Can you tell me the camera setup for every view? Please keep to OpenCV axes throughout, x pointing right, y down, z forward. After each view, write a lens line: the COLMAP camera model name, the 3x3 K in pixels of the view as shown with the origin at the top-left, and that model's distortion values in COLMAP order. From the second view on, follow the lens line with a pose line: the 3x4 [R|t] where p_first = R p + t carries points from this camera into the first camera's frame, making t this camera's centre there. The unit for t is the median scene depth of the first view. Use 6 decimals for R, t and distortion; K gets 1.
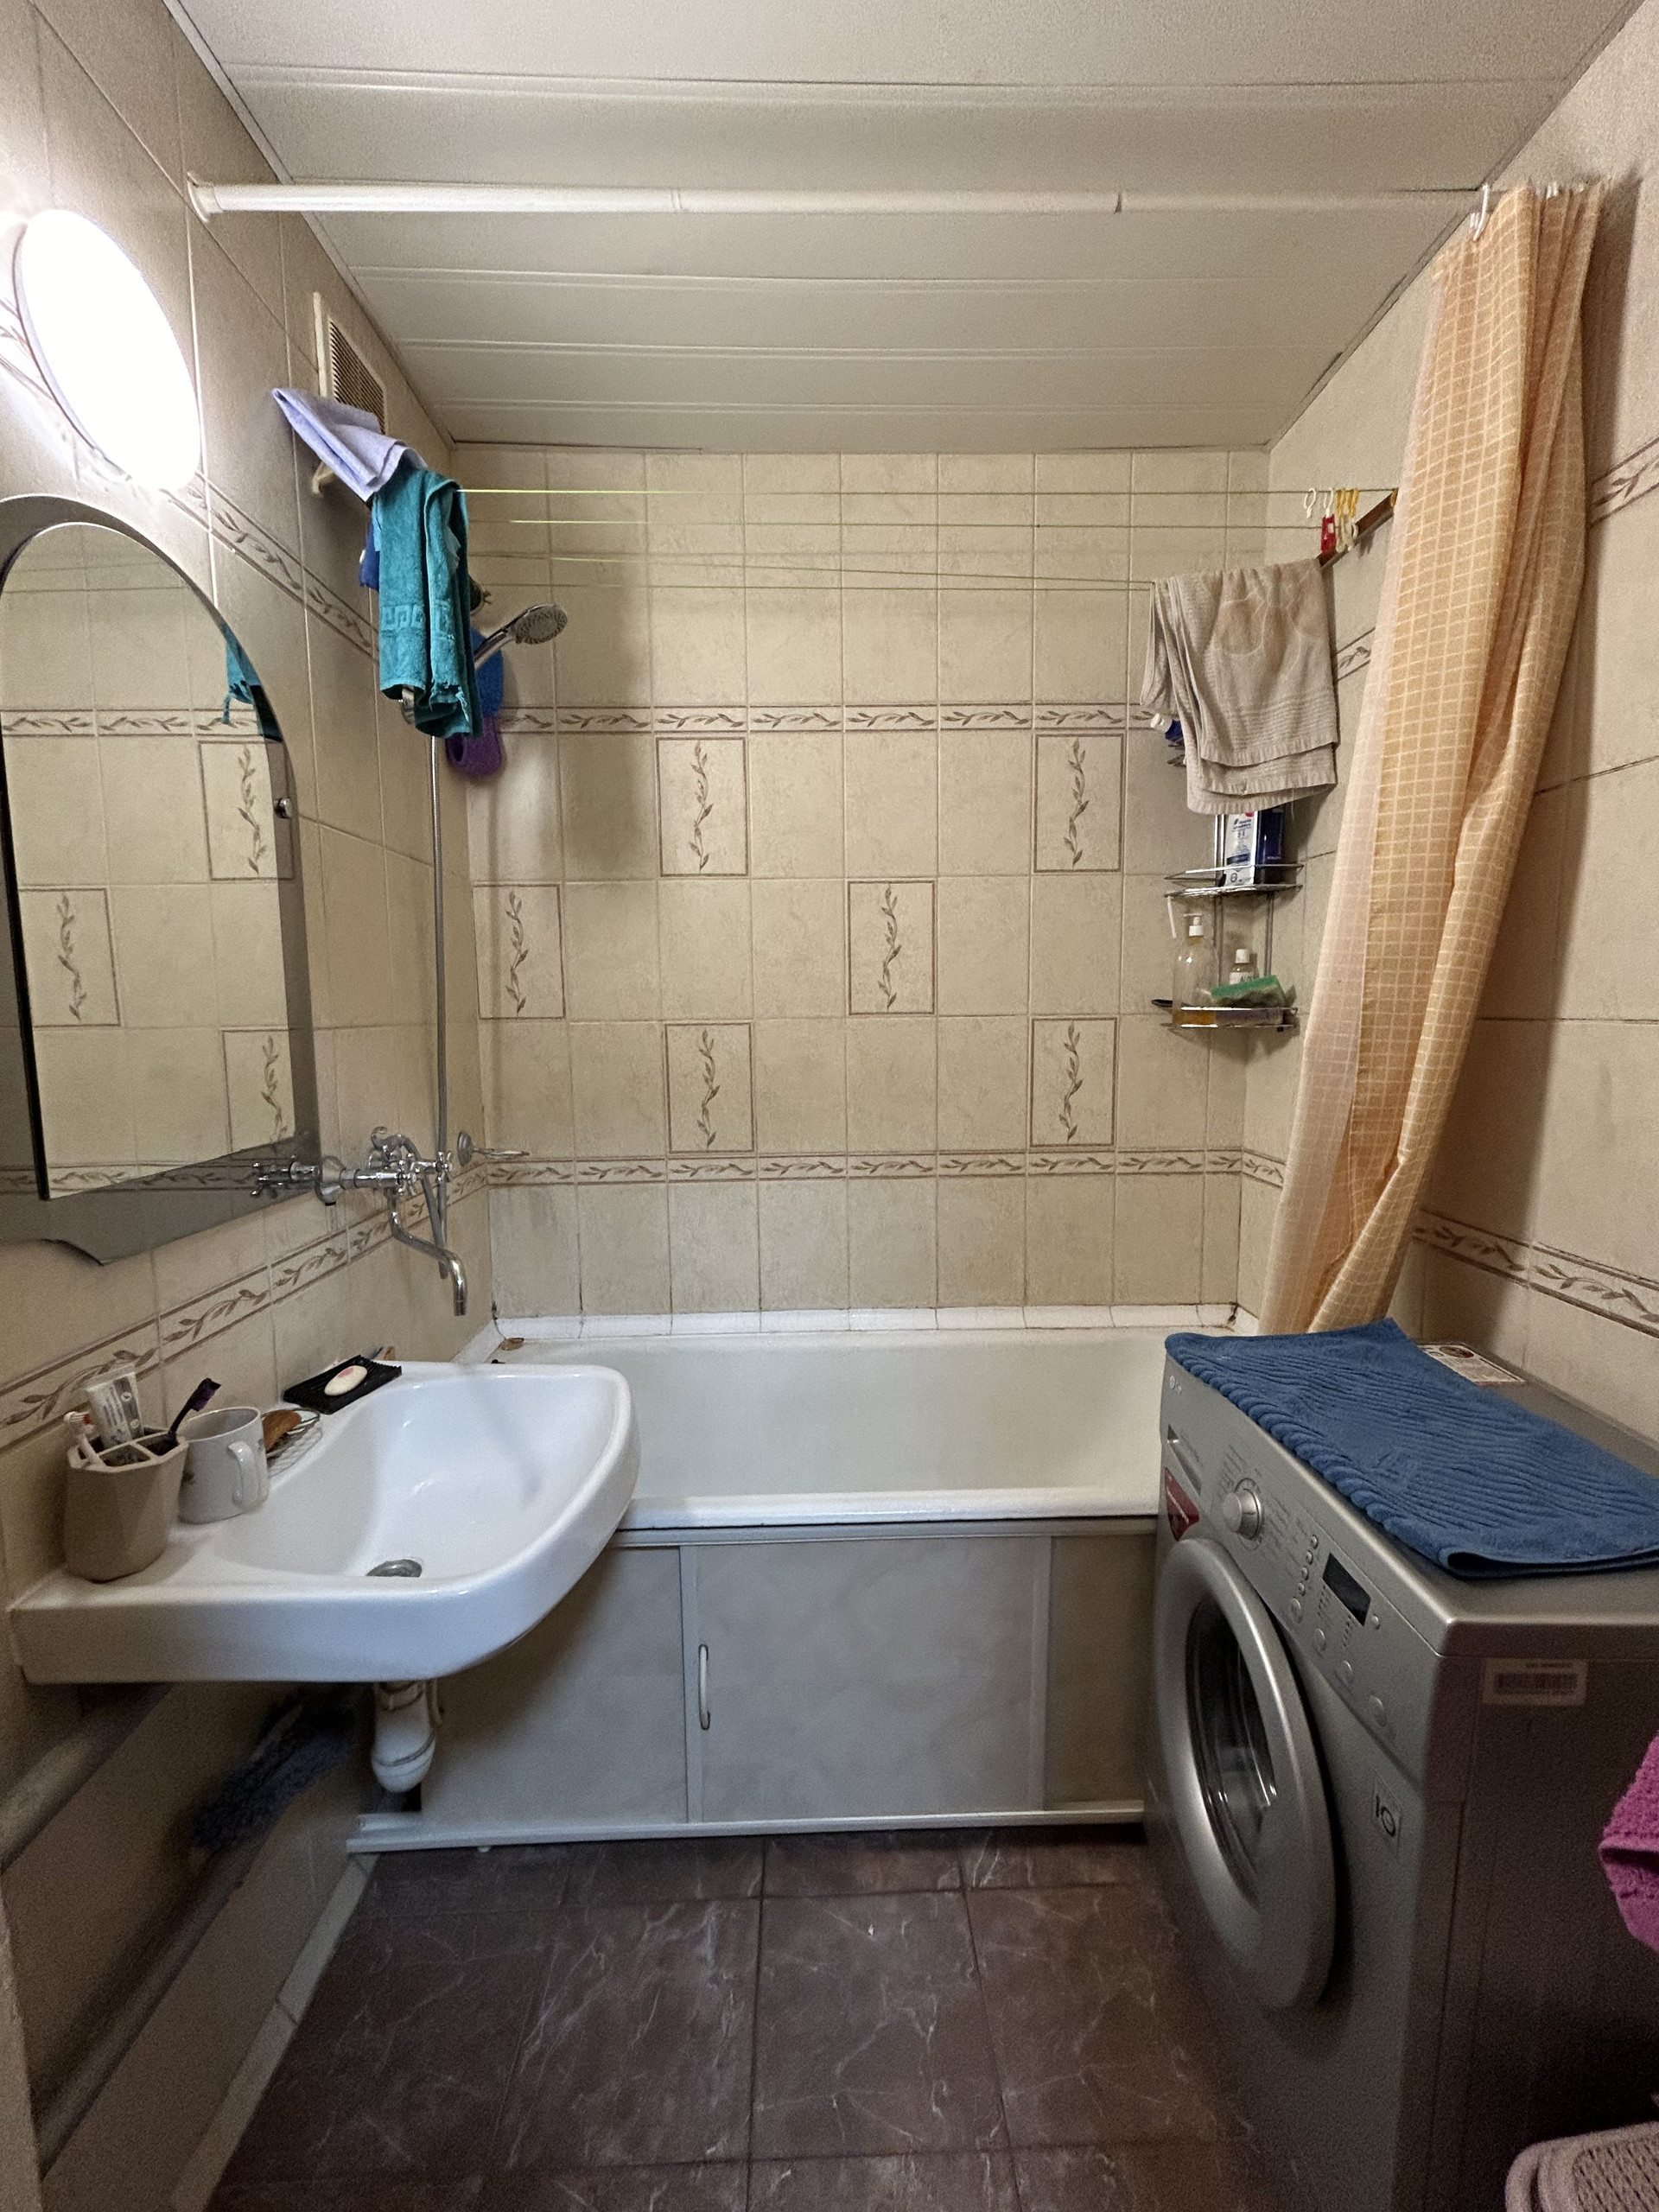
lens RADIAL K [[892.2, 0, 827.9], [0, 892.2, 1099.1], [0, 0, 1]] dist [-0.001852, 0.001044]
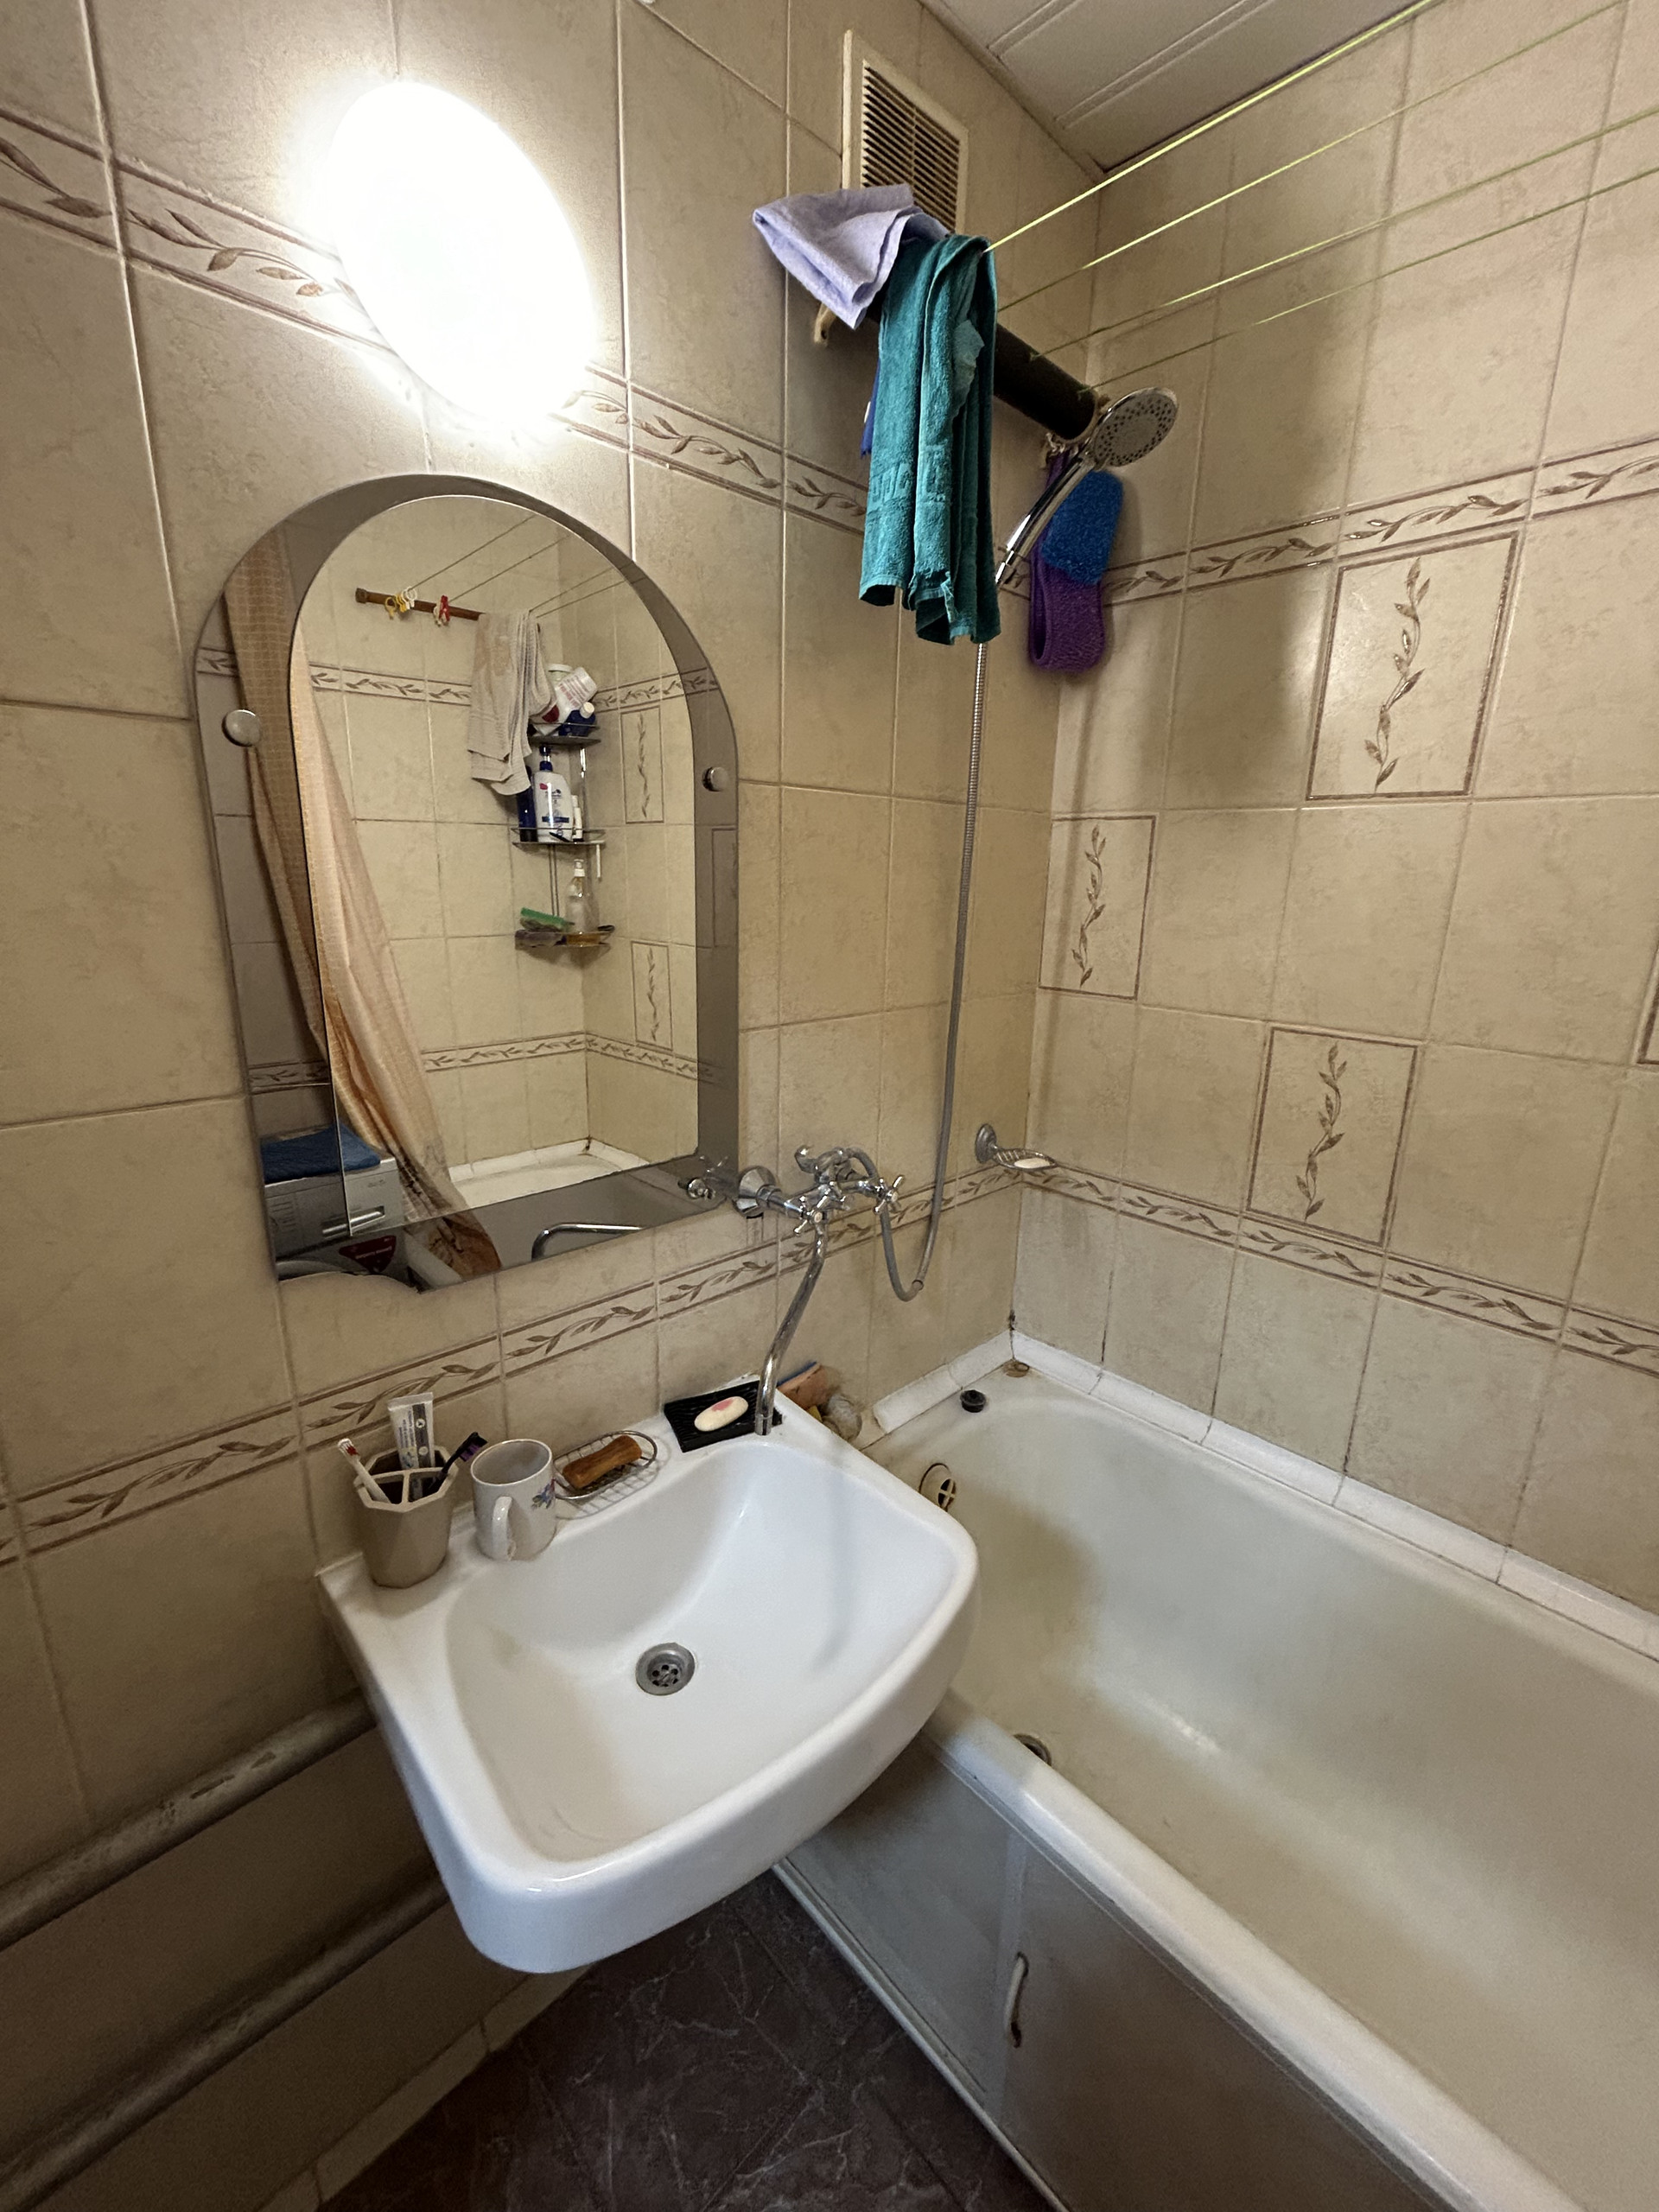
lens RADIAL K [[892.2, 0, 828.3], [0, 892.2, 1101.2], [0, 0, 1]] dist [-0.001852, 0.001044]
pose [[0.671321, 0.211878, -0.710236, 0.084511], [-0.105474, 0.975826, 0.191415, -0.127456], [0.733623, -0.053590, 0.677440, 0.307621]]
